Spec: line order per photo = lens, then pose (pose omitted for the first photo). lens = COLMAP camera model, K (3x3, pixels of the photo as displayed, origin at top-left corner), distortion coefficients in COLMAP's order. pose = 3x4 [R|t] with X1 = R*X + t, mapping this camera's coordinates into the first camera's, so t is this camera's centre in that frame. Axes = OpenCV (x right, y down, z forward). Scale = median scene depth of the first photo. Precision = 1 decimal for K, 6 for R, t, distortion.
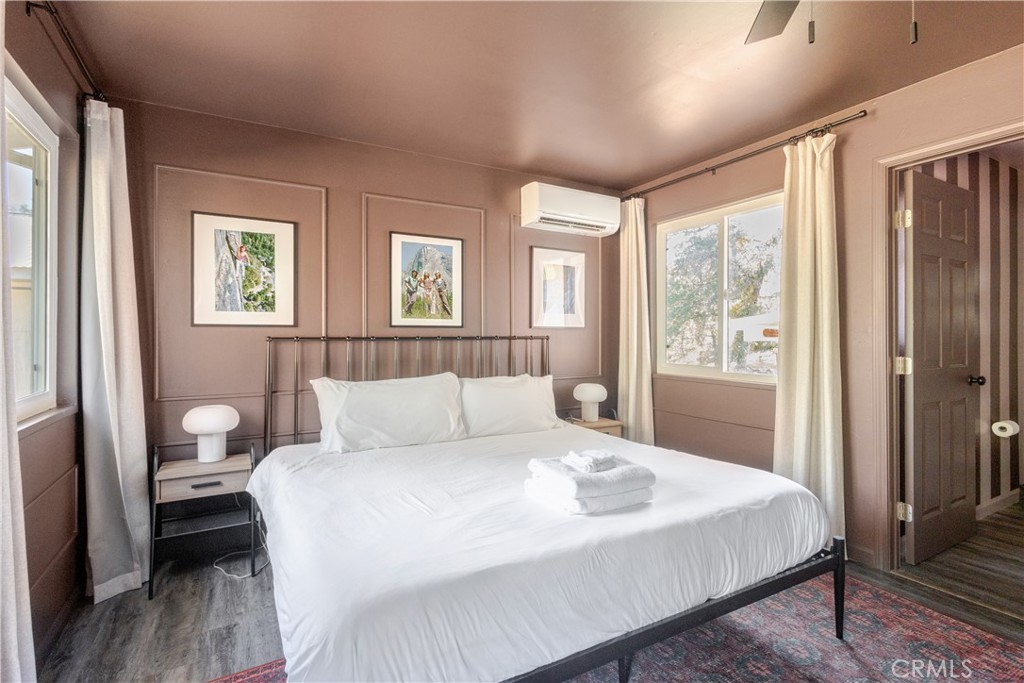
lens RADIAL K [[493.2, 0, 500.9], [0, 493.2, 336.3], [0, 0, 1]] dist [0.007608, 0.000090]
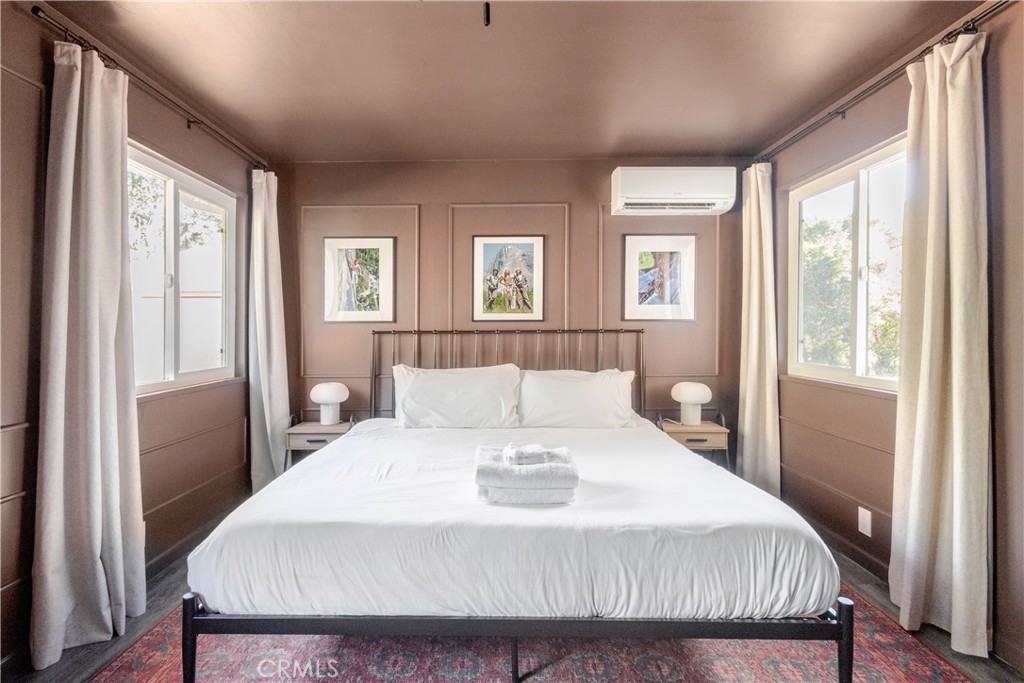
lens RADIAL K [[493.2, 0, 489.5], [0, 493.2, 331.9], [0, 0, 1]] dist [0.007608, 0.000090]
pose [[0.865199, -0.000037, -0.501428, 0.403684], [0.003035, 0.999982, 0.005162, -0.001179], [0.501419, -0.005988, 0.865184, 0.062539]]
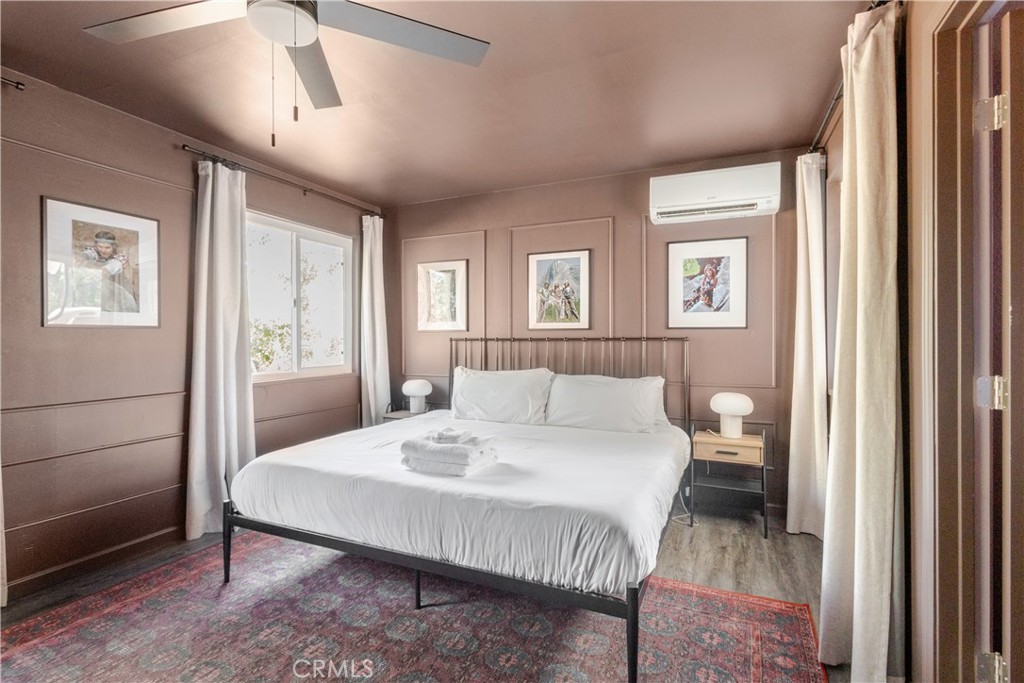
lens RADIAL K [[493.2, 0, 509.6], [0, 493.2, 342.1], [0, 0, 1]] dist [0.007608, 0.000090]
pose [[0.589099, 0.006803, -0.808032, 0.837027], [0.000496, 0.999961, 0.008781, 0.000195], [0.808061, -0.005573, 0.589073, 0.249535]]
